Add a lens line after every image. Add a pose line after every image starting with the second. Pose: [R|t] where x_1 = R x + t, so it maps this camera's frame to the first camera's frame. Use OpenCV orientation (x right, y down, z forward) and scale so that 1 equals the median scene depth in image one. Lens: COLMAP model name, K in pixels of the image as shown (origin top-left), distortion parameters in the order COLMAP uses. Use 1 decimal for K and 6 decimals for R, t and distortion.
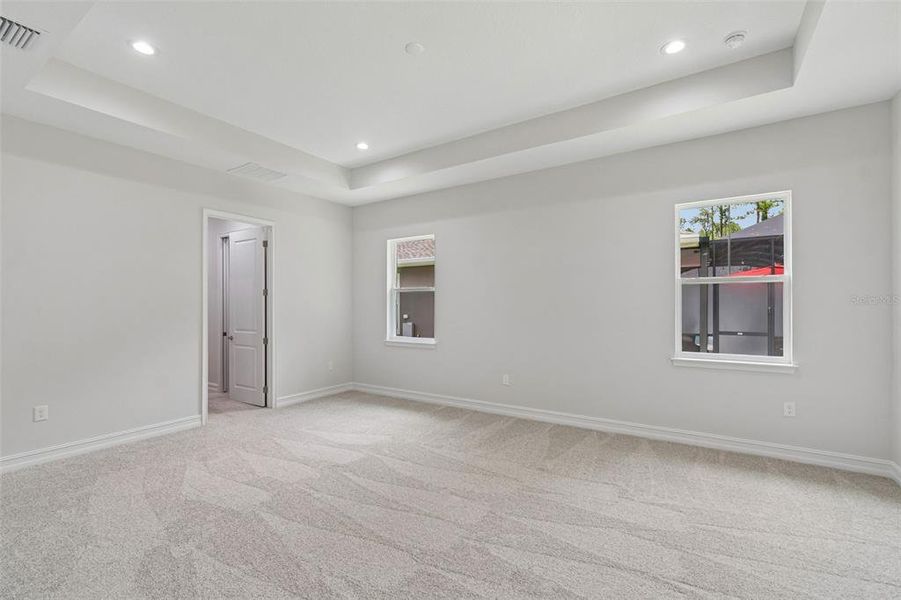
lens RADIAL K [[356.6, 0, 450.5], [0, 356.6, 300.0], [0, 0, 1]] dist [0.000180, -0.000001]
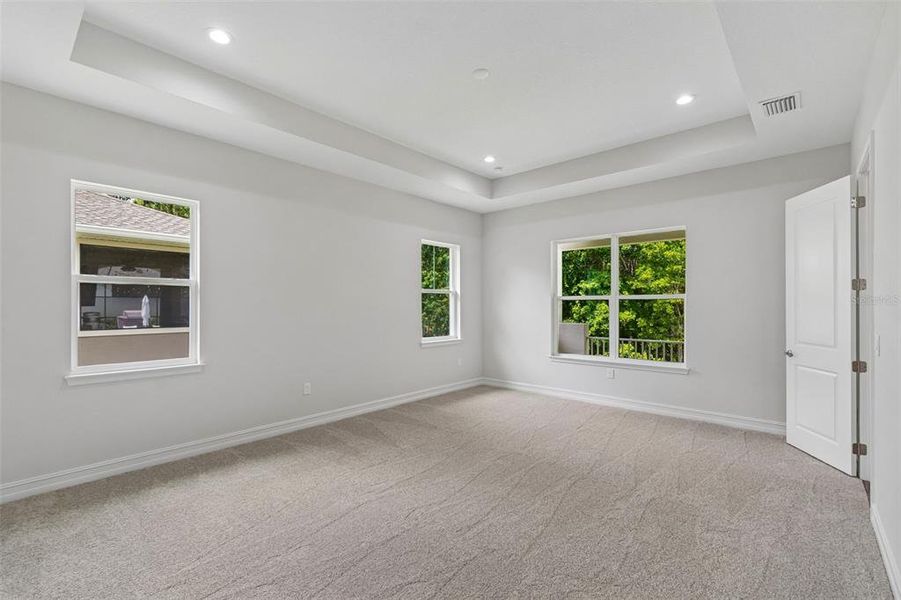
lens RADIAL K [[403.5, 0, 438.4], [0, 403.5, 304.0], [0, 0, 1]] dist [0.000622, 0.000056]
pose [[0.206066, 0.007954, 0.978506, -0.683786], [-0.010823, 0.999924, -0.005849, 0.008612], [-0.978478, -0.009385, 0.206137, 0.407606]]
